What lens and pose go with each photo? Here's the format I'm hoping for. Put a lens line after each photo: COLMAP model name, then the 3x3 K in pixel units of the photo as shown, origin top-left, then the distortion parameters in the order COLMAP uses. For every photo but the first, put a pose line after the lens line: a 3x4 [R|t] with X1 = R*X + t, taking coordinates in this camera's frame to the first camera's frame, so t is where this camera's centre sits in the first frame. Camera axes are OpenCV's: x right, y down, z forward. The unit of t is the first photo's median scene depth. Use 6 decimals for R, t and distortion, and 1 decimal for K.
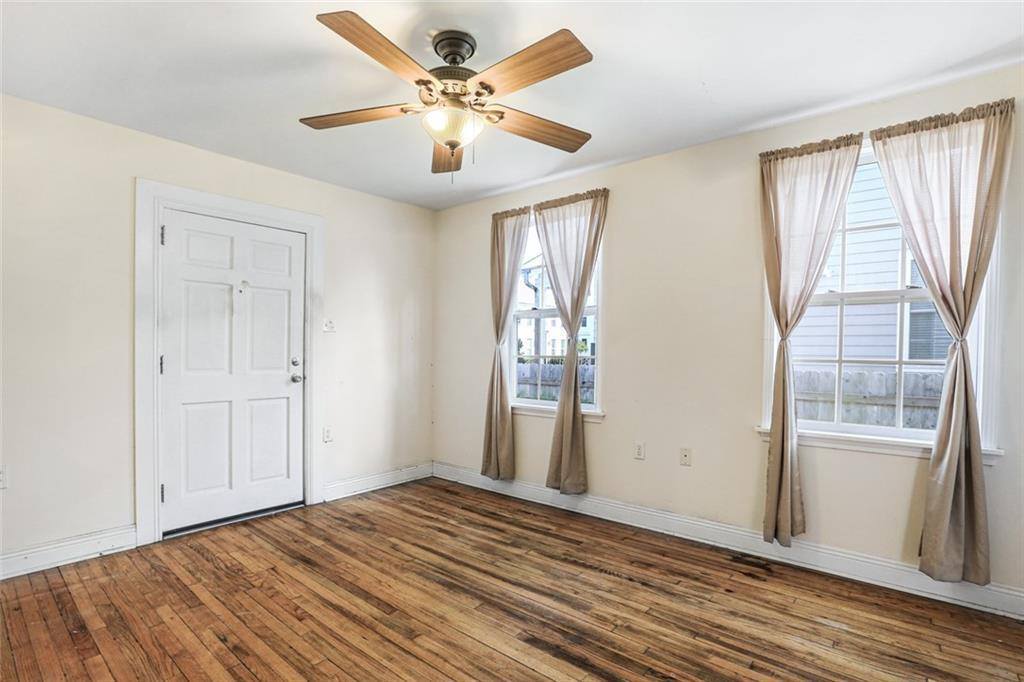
lens RADIAL K [[502.4, 0, 512.5], [0, 502.4, 349.8], [0, 0, 1]] dist [-0.029708, 0.000442]
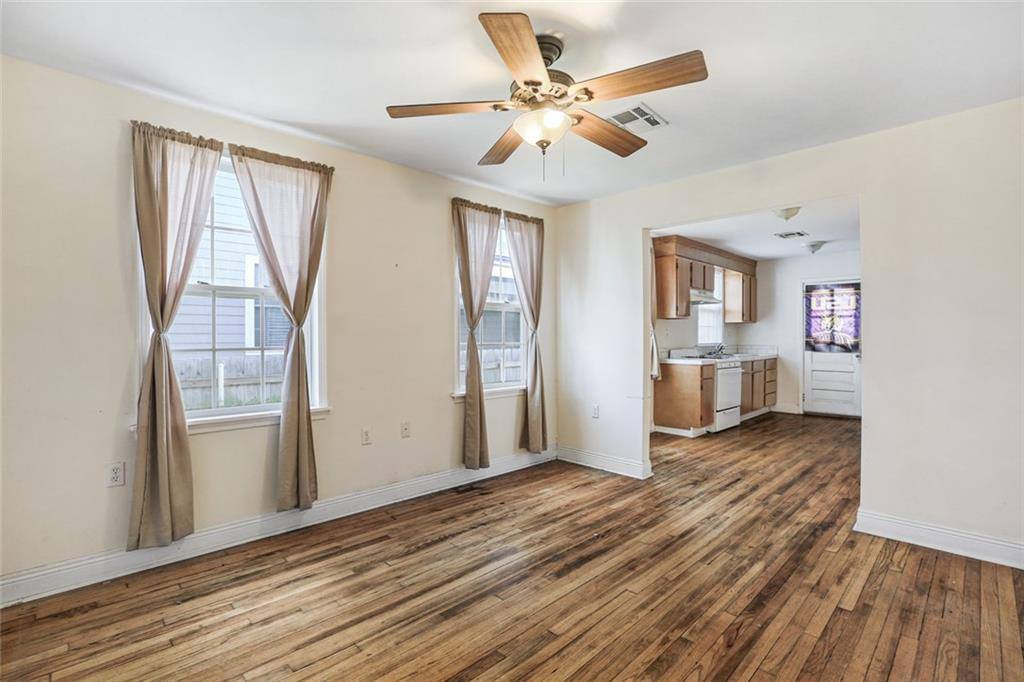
lens RADIAL K [[477.9, 0, 512.0], [0, 477.9, 341.0], [0, 0, 1]] dist [-0.019547, 0.000814]
pose [[0.082811, -0.004263, 0.996556, -0.817340], [-0.000841, 0.999990, 0.004347, 0.002685], [-0.996565, -0.001198, 0.082807, 0.732739]]
